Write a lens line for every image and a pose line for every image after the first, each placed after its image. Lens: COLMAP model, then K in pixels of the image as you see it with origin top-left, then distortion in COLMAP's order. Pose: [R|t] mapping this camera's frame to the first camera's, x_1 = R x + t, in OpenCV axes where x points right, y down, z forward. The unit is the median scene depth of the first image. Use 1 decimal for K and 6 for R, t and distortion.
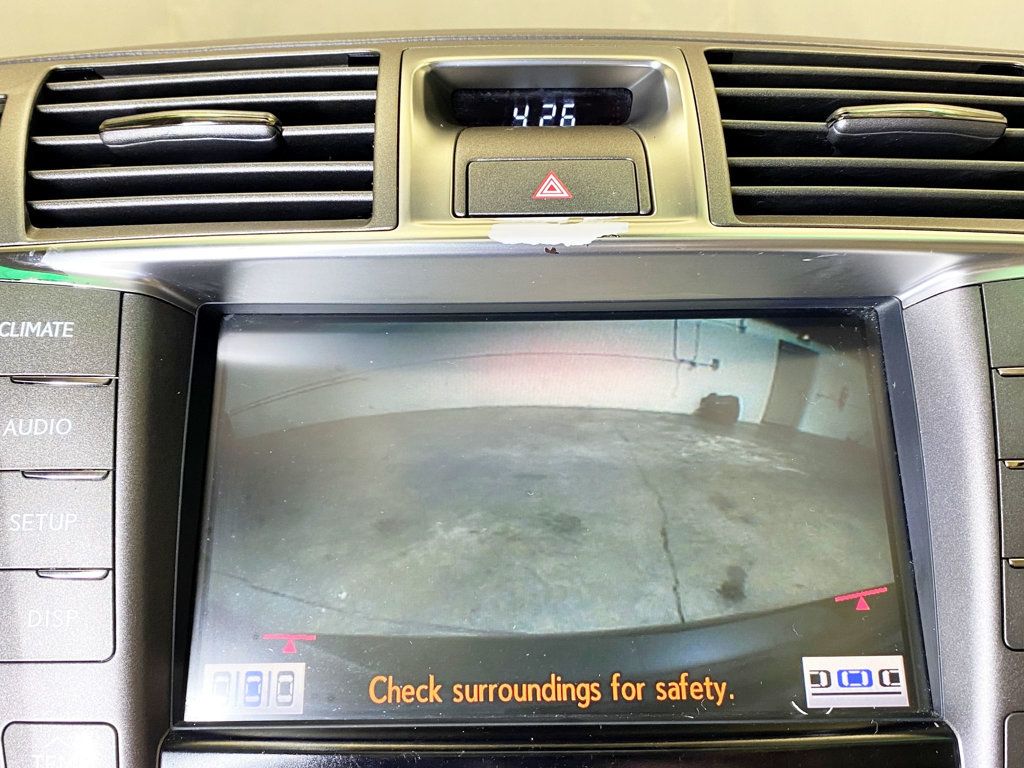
lens RADIAL K [[1100.4, 0, 479.5], [0, 1100.4, 384.0], [0, 0, 1]] dist [-0.075130, 0.001545]
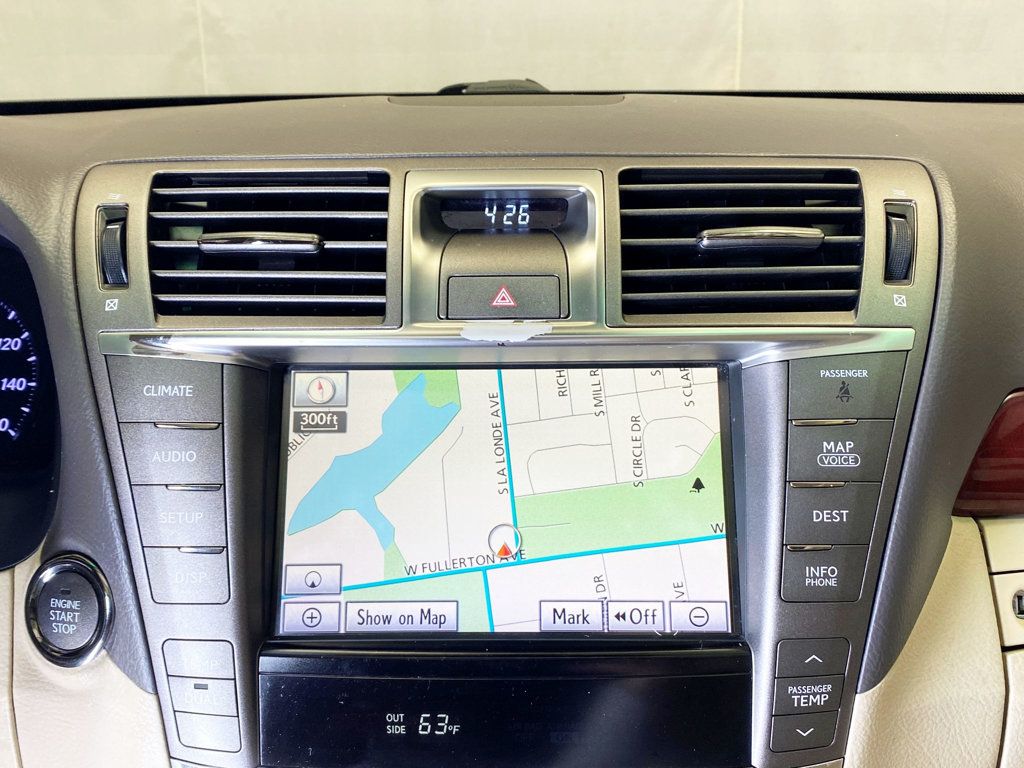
lens RADIAL K [[1100.4, 0, 479.5], [0, 1100.4, 384.0], [0, 0, 1]] dist [-0.075130, 0.001545]
pose [[0.999868, 0.003209, -0.015949, 0.056147], [-0.001128, 0.991668, 0.128814, -0.250668], [0.016230, -0.128779, 0.991540, -0.511298]]
